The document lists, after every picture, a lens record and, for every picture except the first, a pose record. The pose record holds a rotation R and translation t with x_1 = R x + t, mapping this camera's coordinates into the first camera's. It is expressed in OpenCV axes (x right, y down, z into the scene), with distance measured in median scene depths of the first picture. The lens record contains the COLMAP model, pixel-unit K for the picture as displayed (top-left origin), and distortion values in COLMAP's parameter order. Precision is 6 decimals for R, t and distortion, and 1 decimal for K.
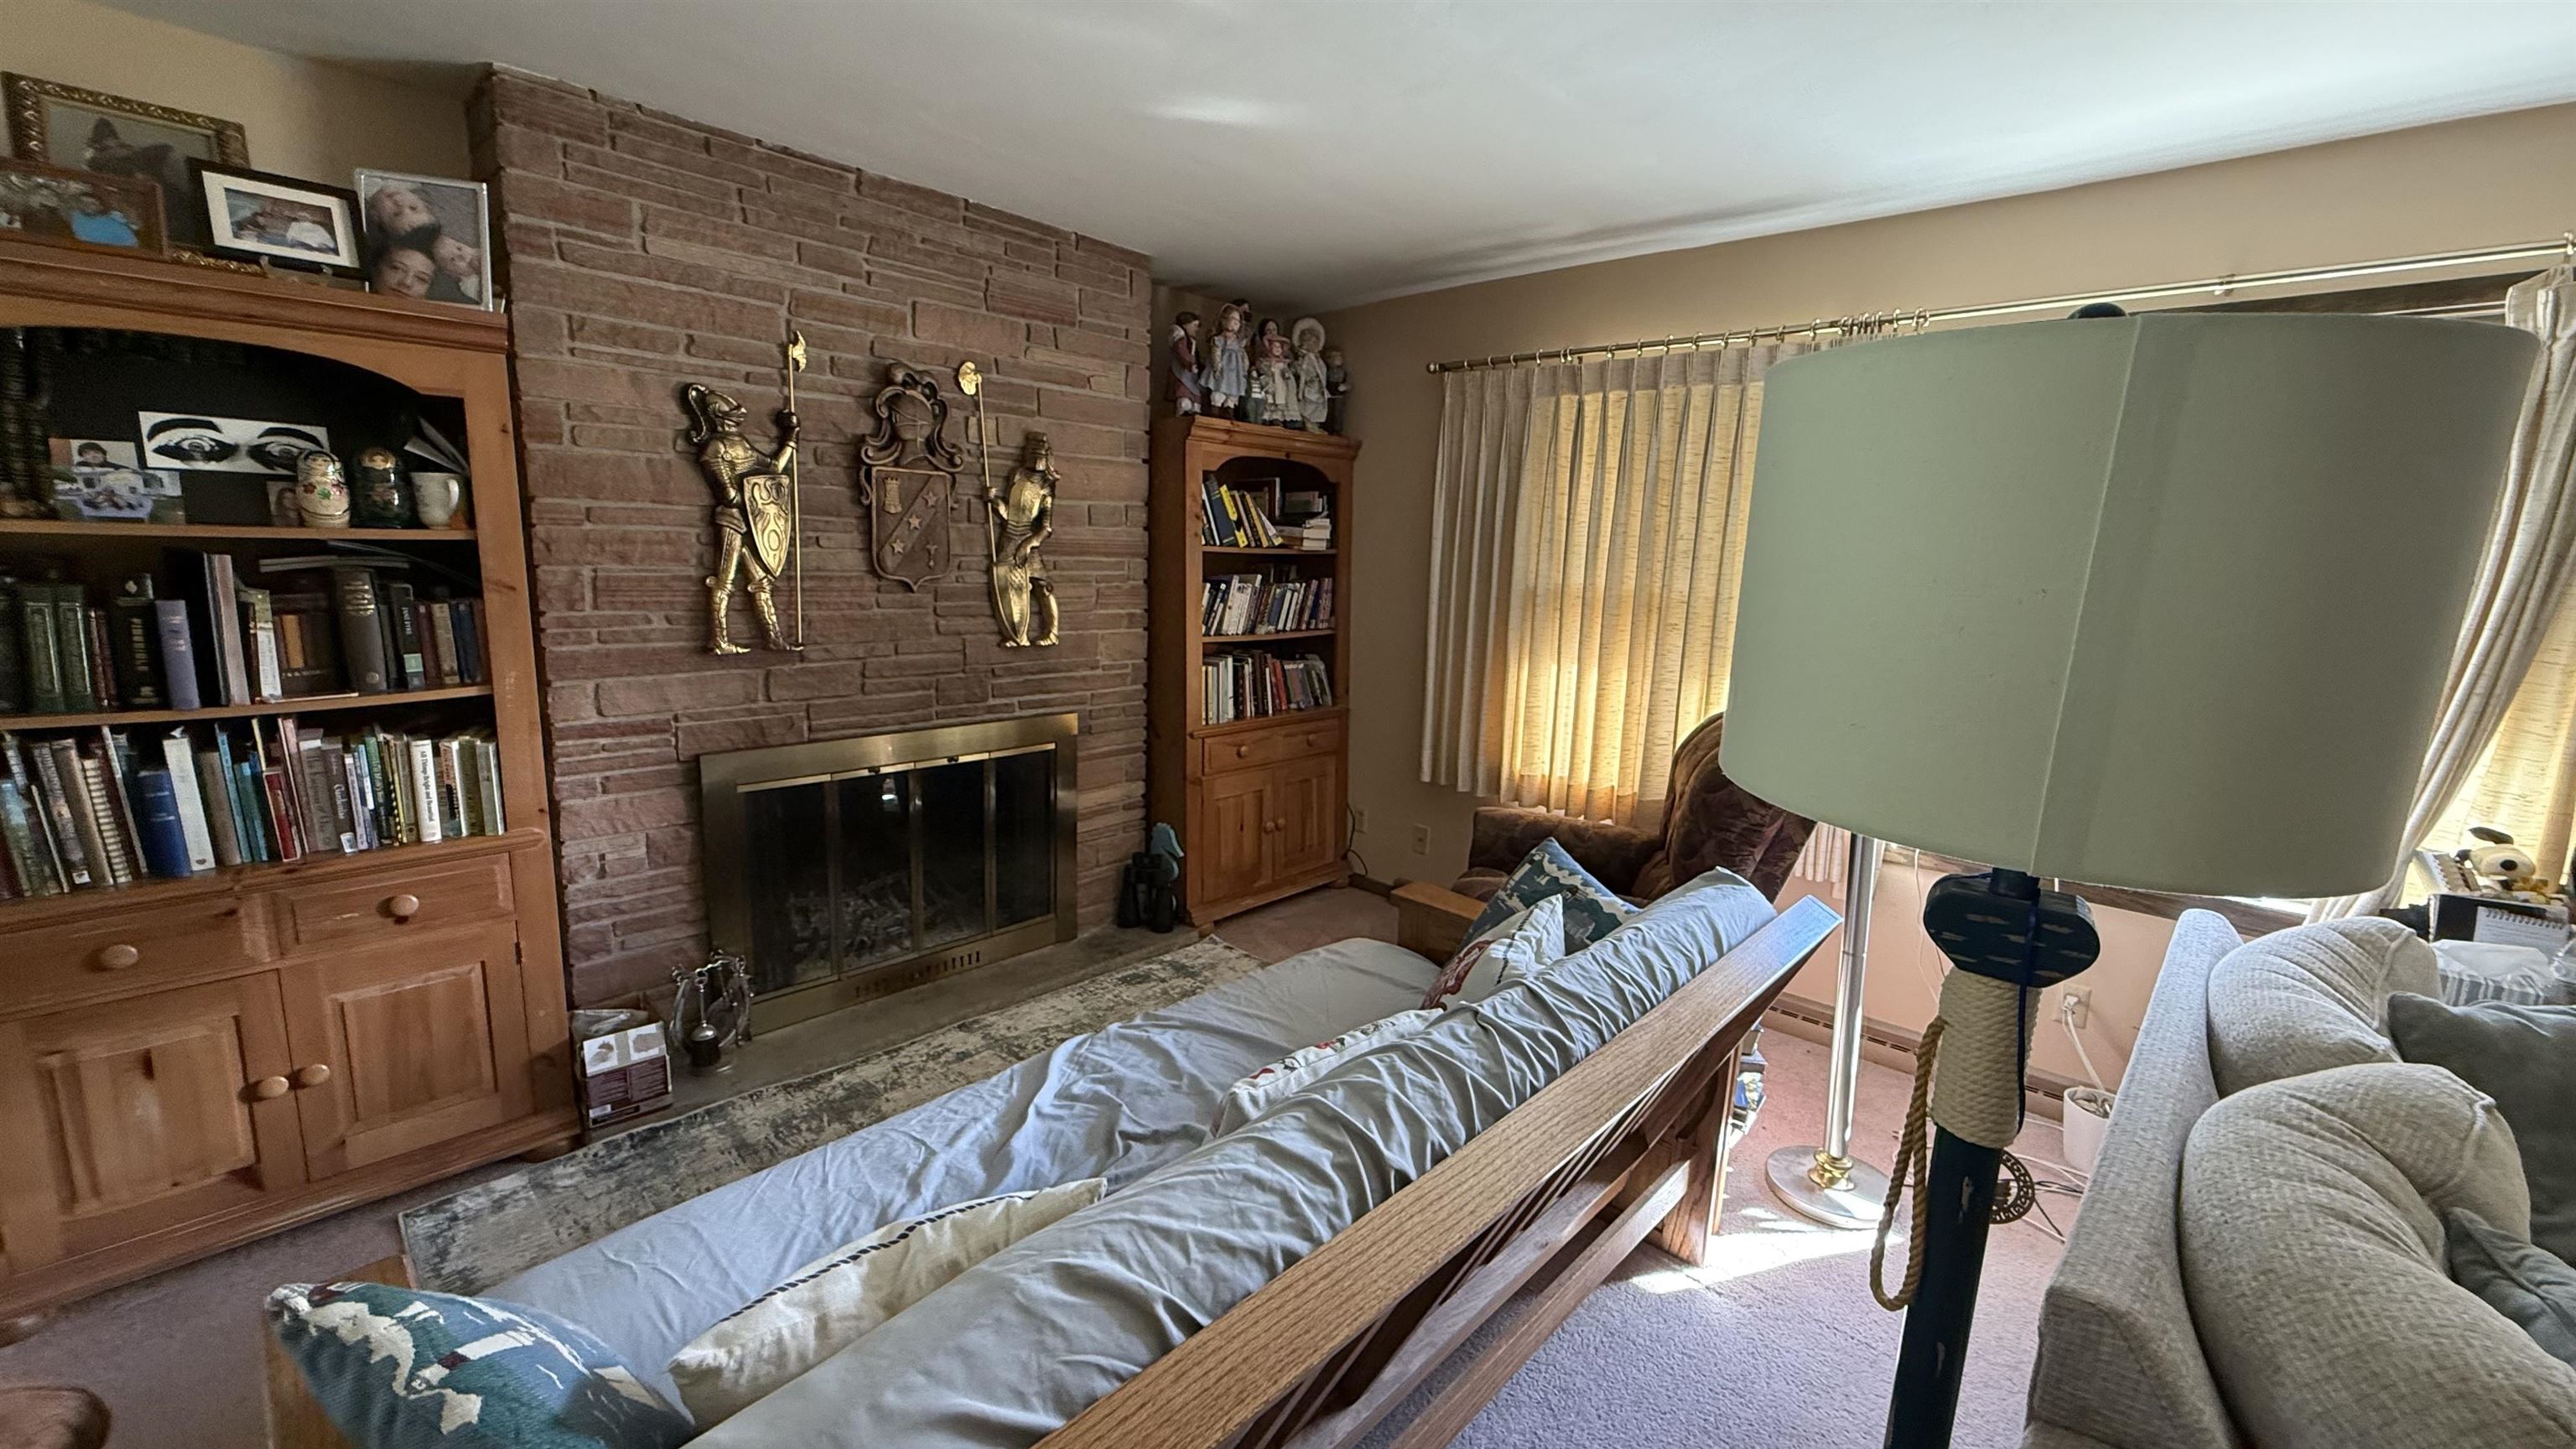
lens RADIAL K [[1024.9, 0, 1288.0], [0, 1024.9, 724.5], [0, 0, 1]] dist [-0.002151, 0.000286]
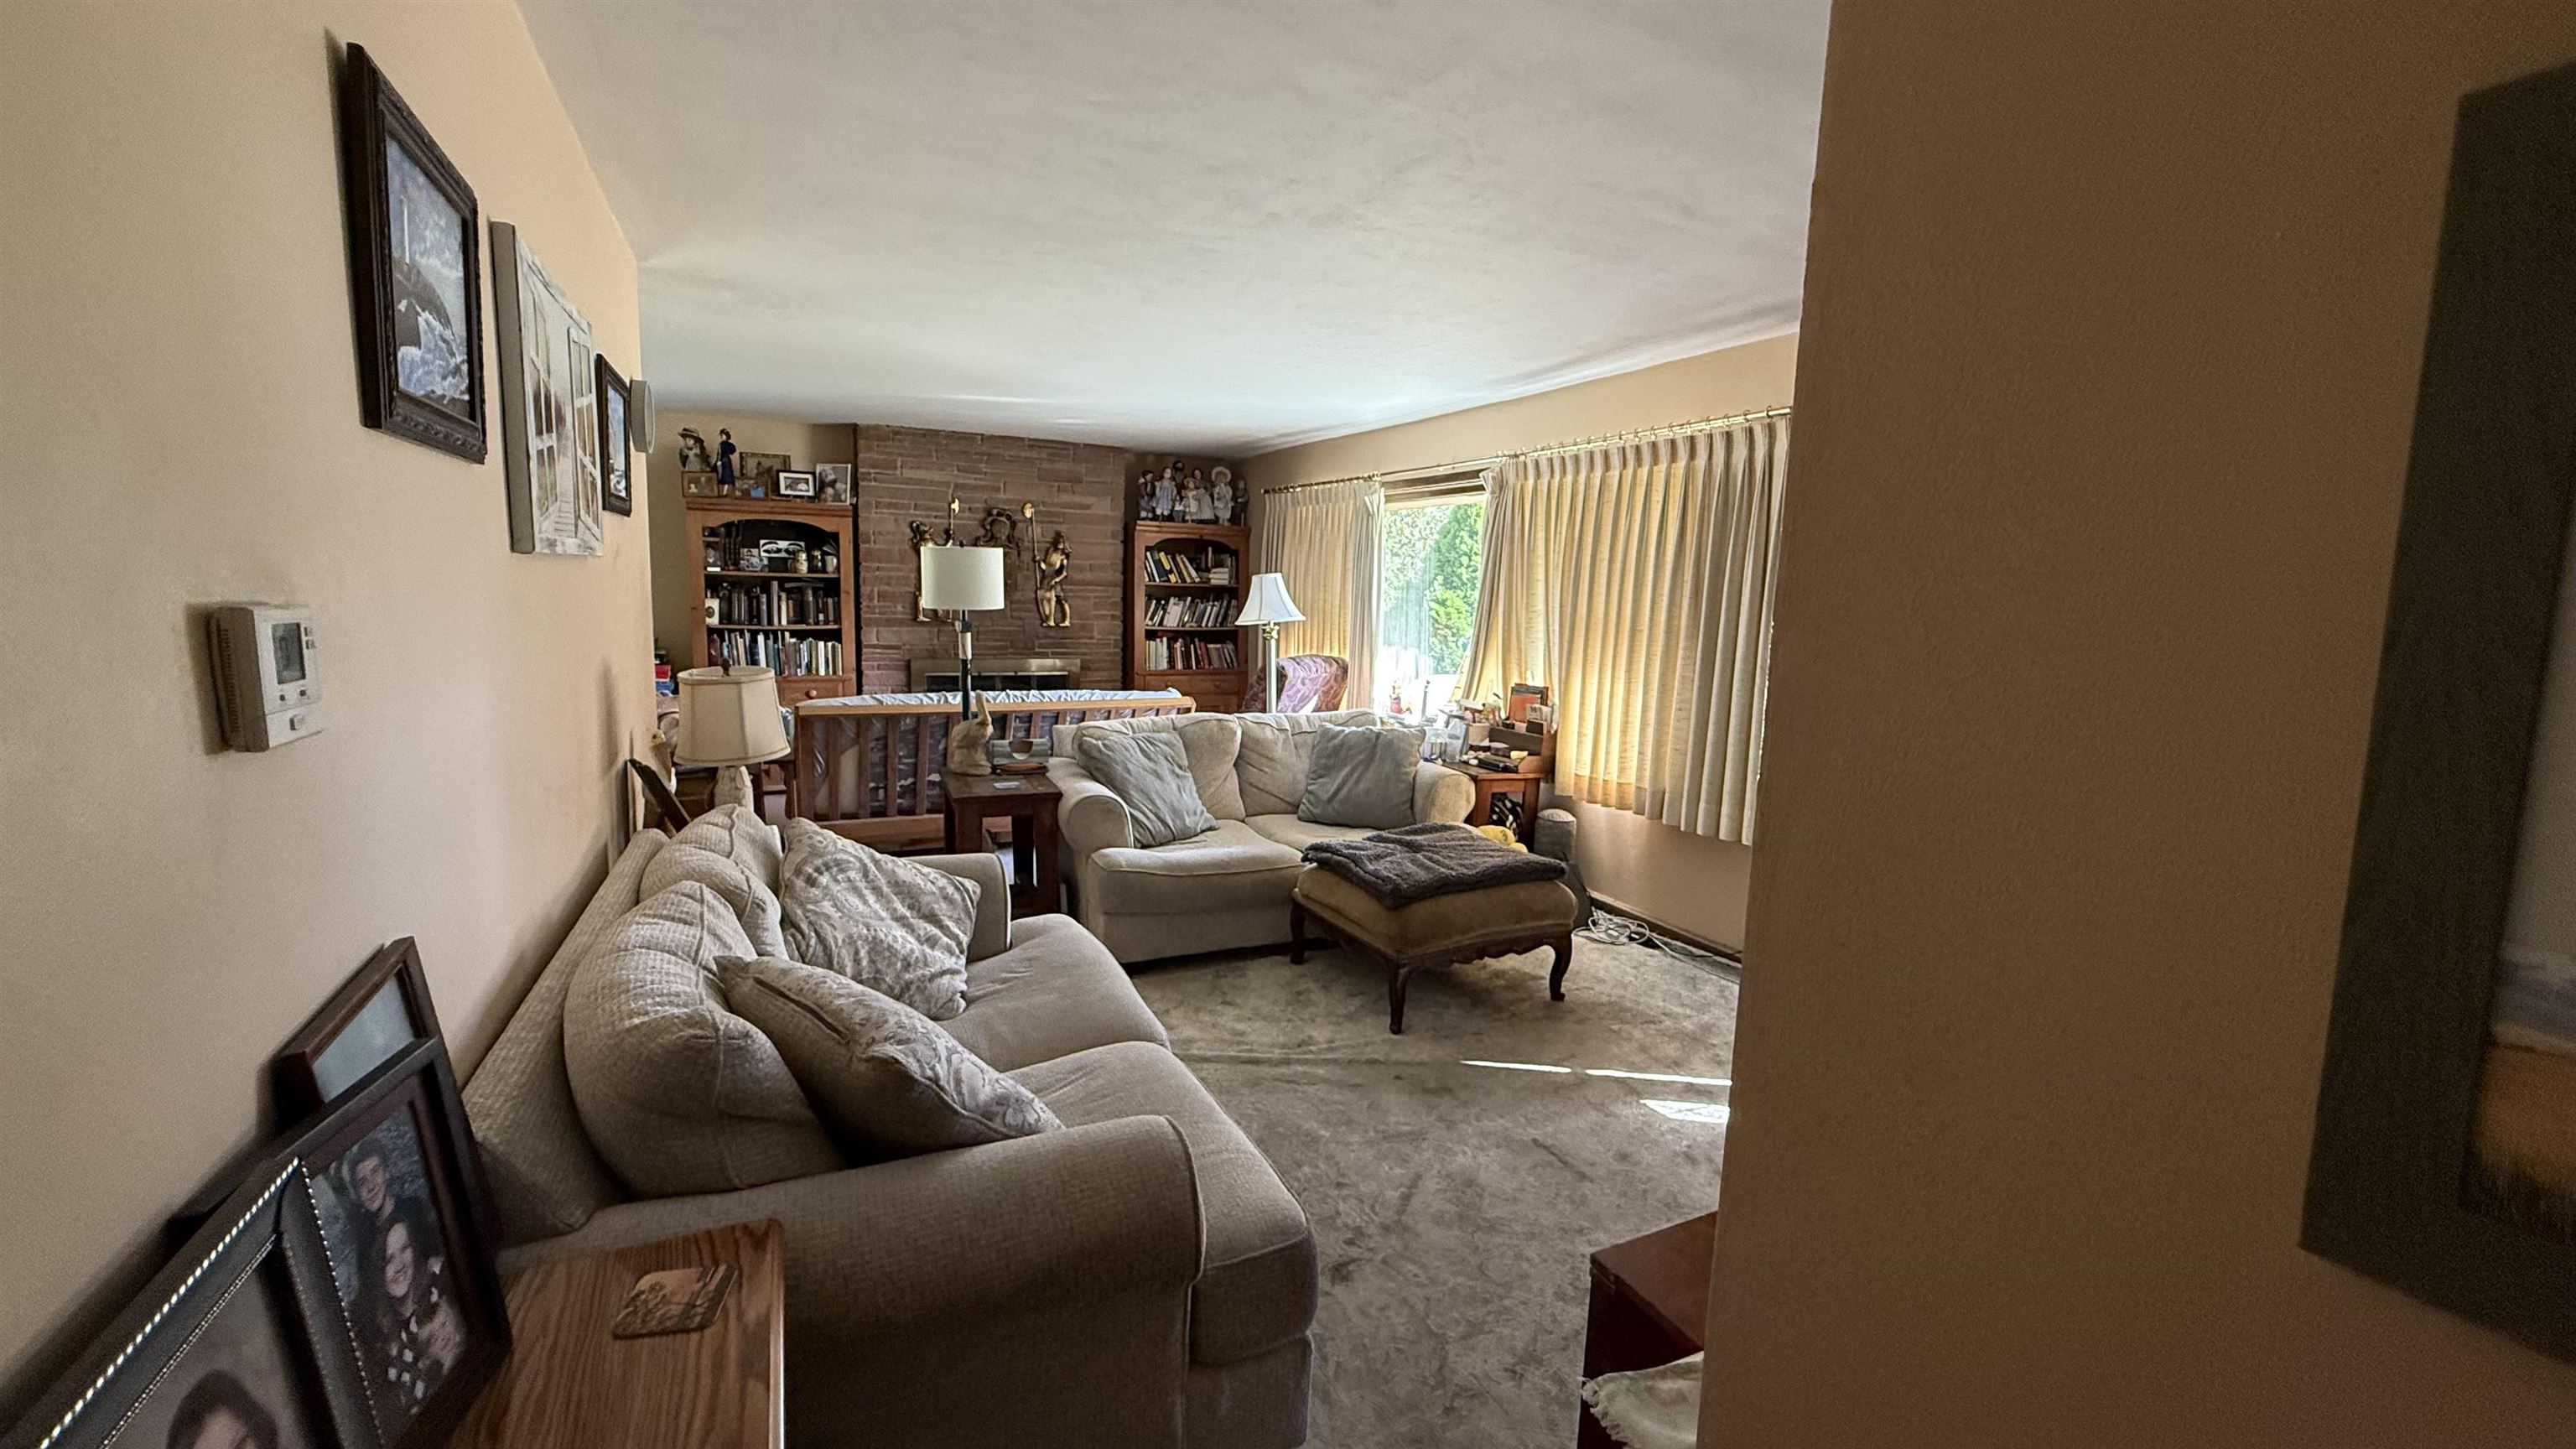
lens RADIAL K [[1045.1, 0, 1288.0], [0, 1045.1, 724.5], [0, 0, 1]] dist [0.001101, 0.000027]
pose [[0.938477, 0.043676, -0.342568, 1.188856], [-0.061074, 0.997325, -0.040159, 0.231530], [0.339897, 0.058610, 0.938634, -1.113050]]
